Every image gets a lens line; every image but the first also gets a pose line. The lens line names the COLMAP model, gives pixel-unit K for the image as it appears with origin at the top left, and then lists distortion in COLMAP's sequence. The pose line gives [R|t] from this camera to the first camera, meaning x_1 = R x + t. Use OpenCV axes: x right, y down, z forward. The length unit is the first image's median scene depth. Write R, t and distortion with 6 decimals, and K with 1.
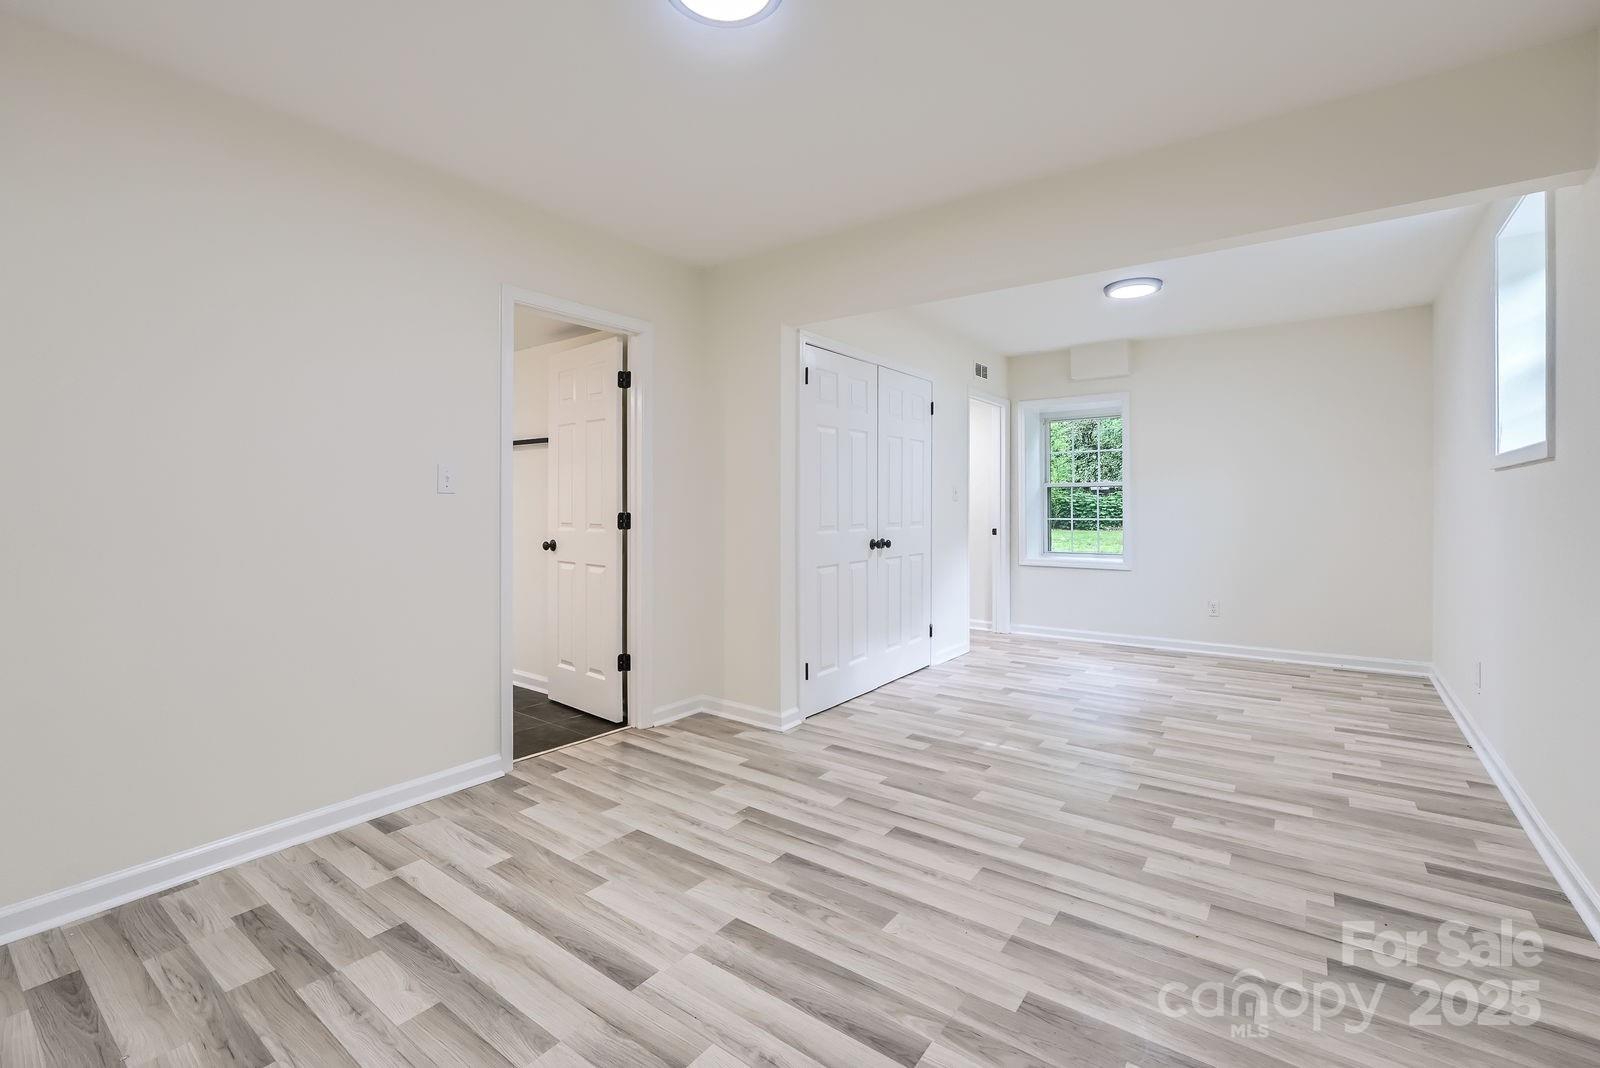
lens RADIAL K [[677.9, 0, 802.8], [0, 677.9, 524.0], [0, 0, 1]] dist [-0.002673, -0.000294]
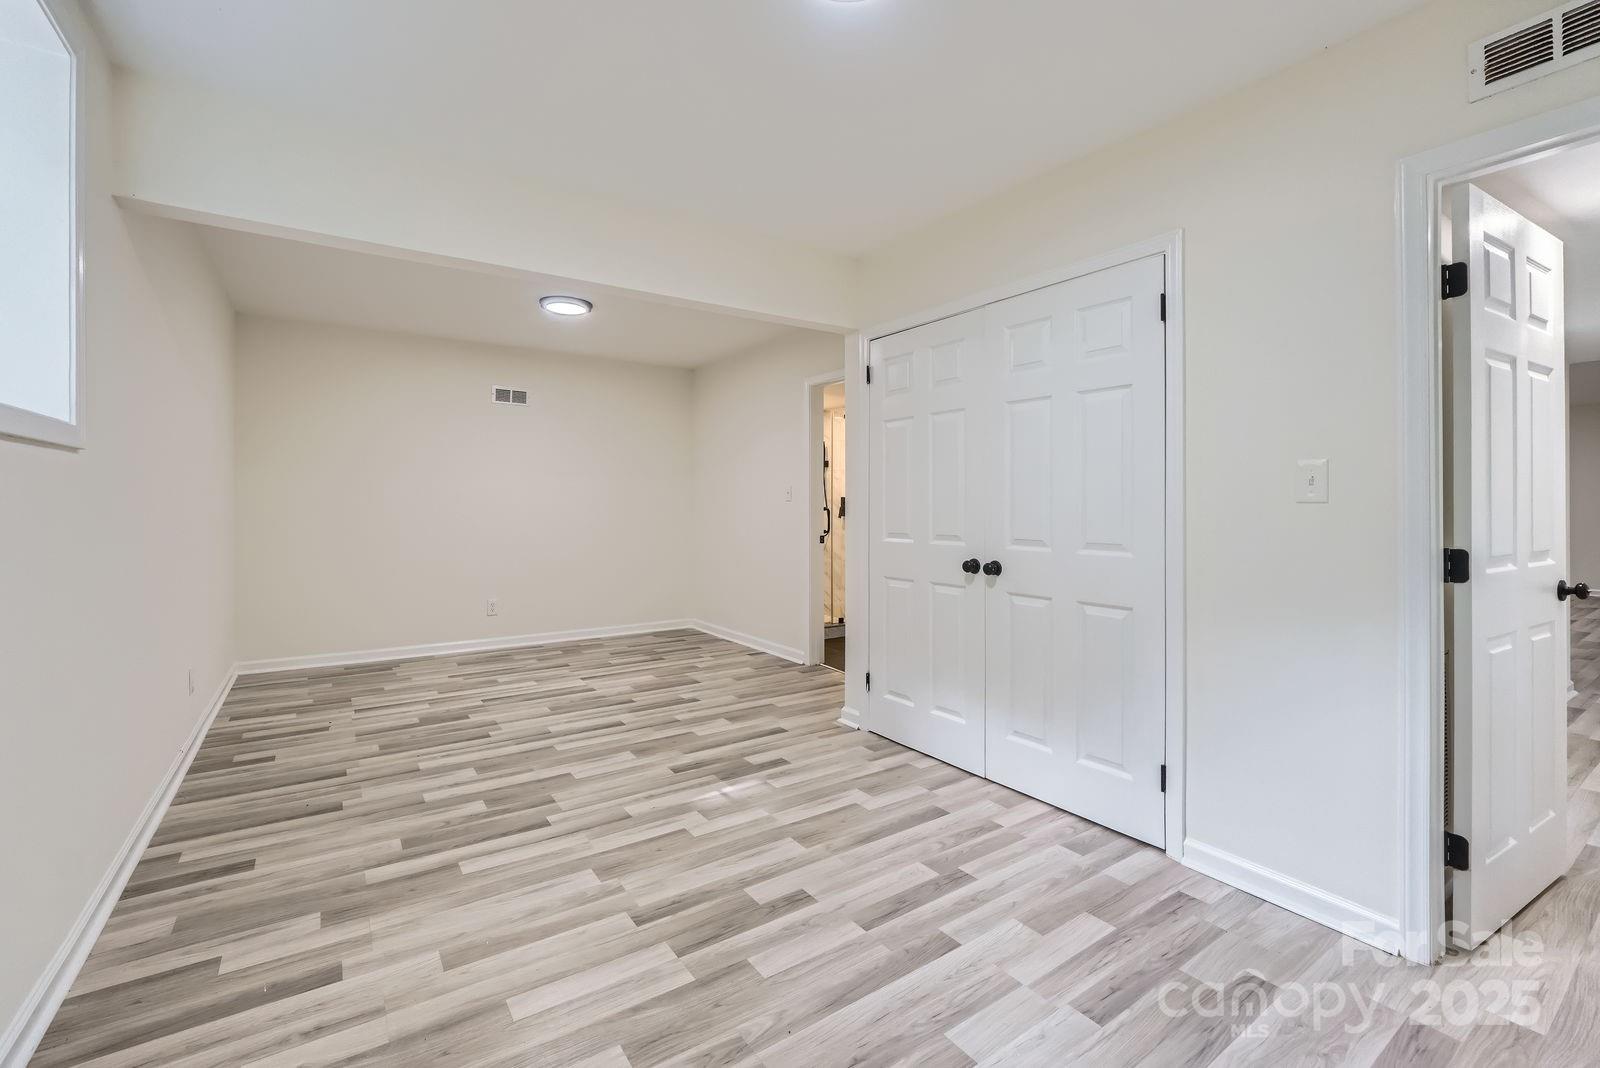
lens RADIAL K [[696.9, 0, 832.9], [0, 696.9, 502.5], [0, 0, 1]] dist [0.001360, 0.000646]
pose [[-0.294766, -0.003351, -0.955563, 1.419534], [-0.020940, 0.999776, 0.002954, -0.056355], [0.955340, 0.020880, -0.294771, 1.809340]]
